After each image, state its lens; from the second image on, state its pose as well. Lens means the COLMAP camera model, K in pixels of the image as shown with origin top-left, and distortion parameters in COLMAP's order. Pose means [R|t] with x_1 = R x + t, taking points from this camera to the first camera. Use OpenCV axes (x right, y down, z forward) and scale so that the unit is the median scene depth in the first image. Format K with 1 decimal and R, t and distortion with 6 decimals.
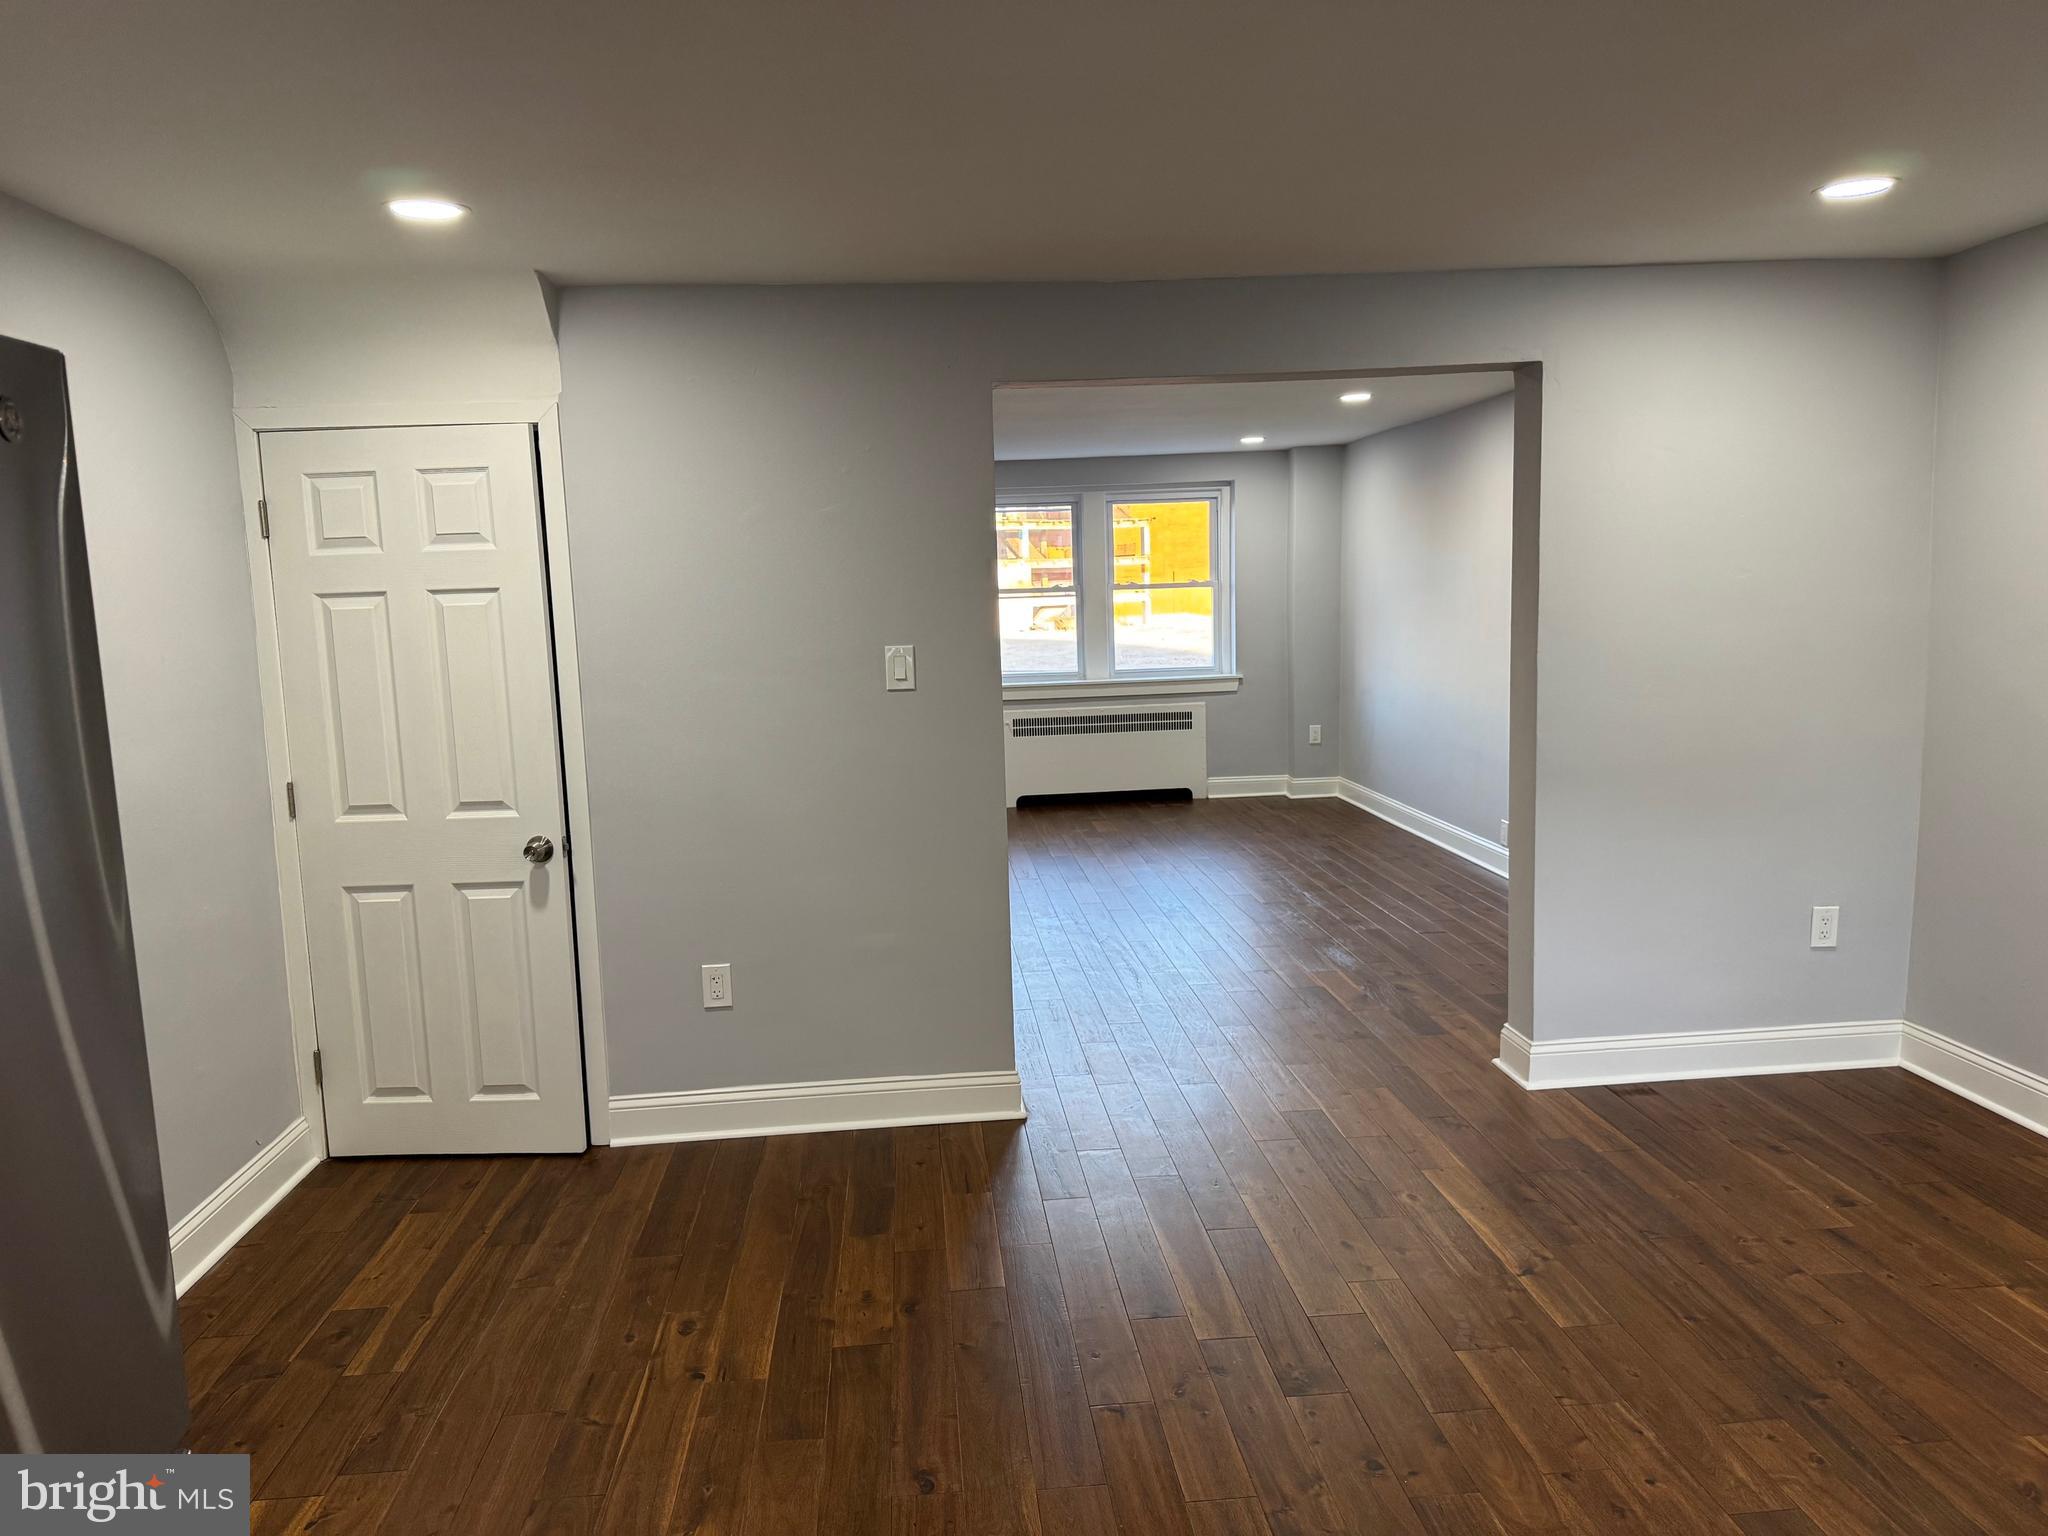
lens RADIAL K [[1432.8, 0, 1020.6], [0, 1432.8, 769.5], [0, 0, 1]] dist [0.054391, -0.083380]
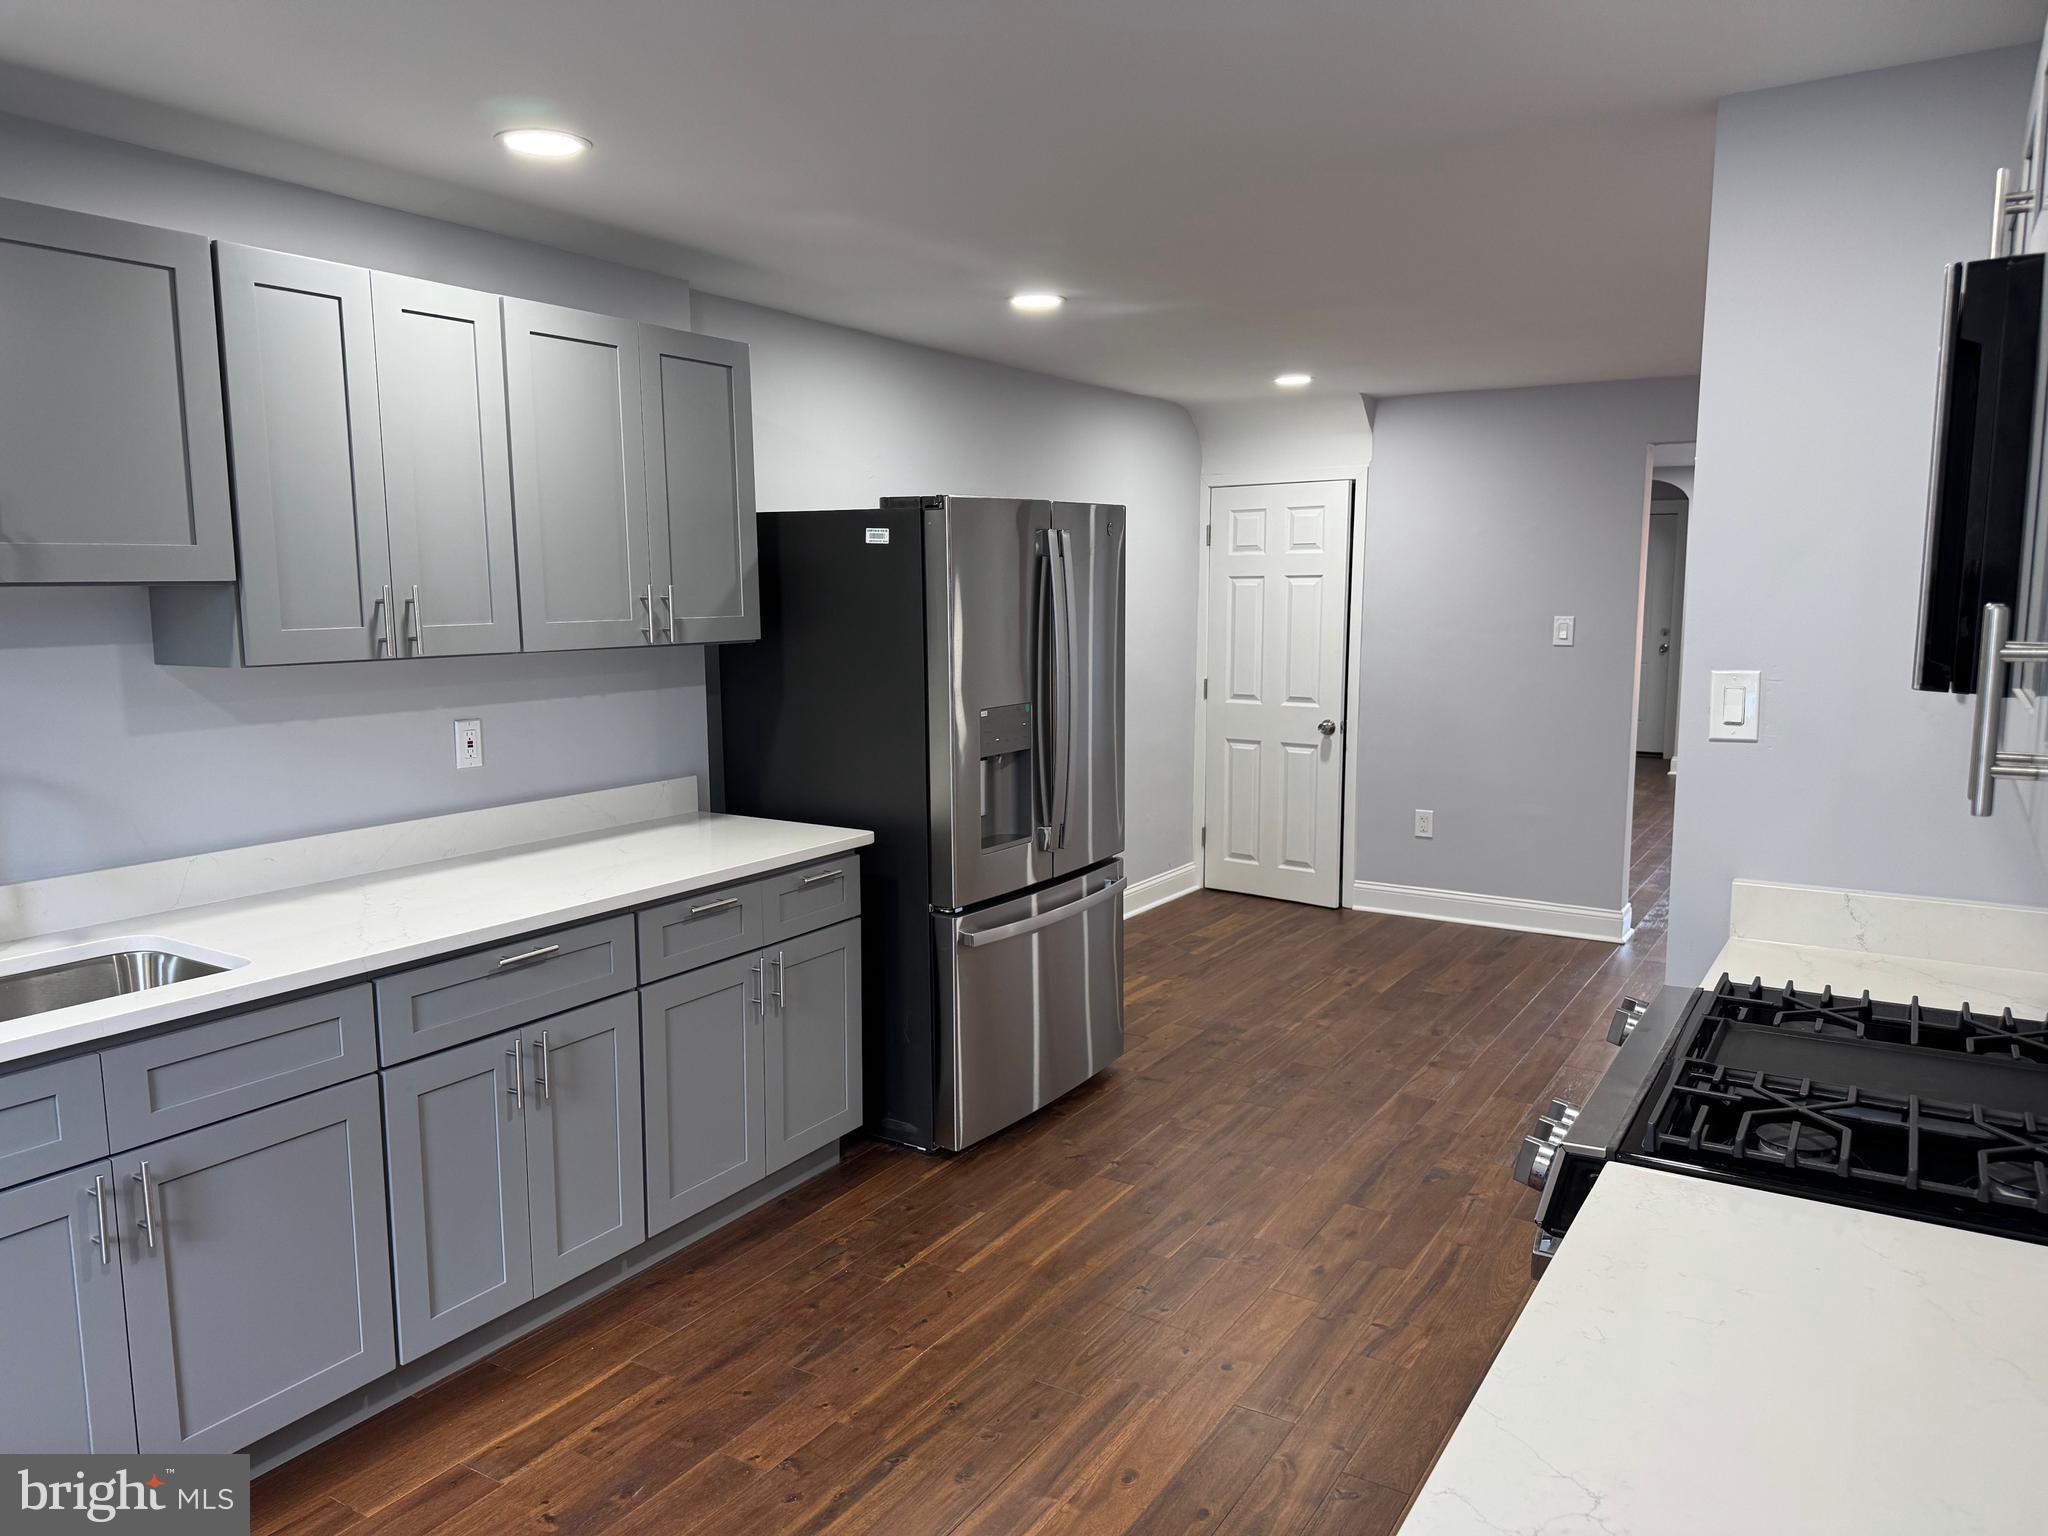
lens RADIAL K [[1432.8, 0, 1018.3], [0, 1432.8, 767.6], [0, 0, 1]] dist [0.054391, -0.083380]
pose [[0.799834, 0.102472, -0.591409, 0.393235], [-0.099559, 0.994320, 0.037637, 0.076203], [0.591907, 0.028777, 0.805493, -0.606649]]
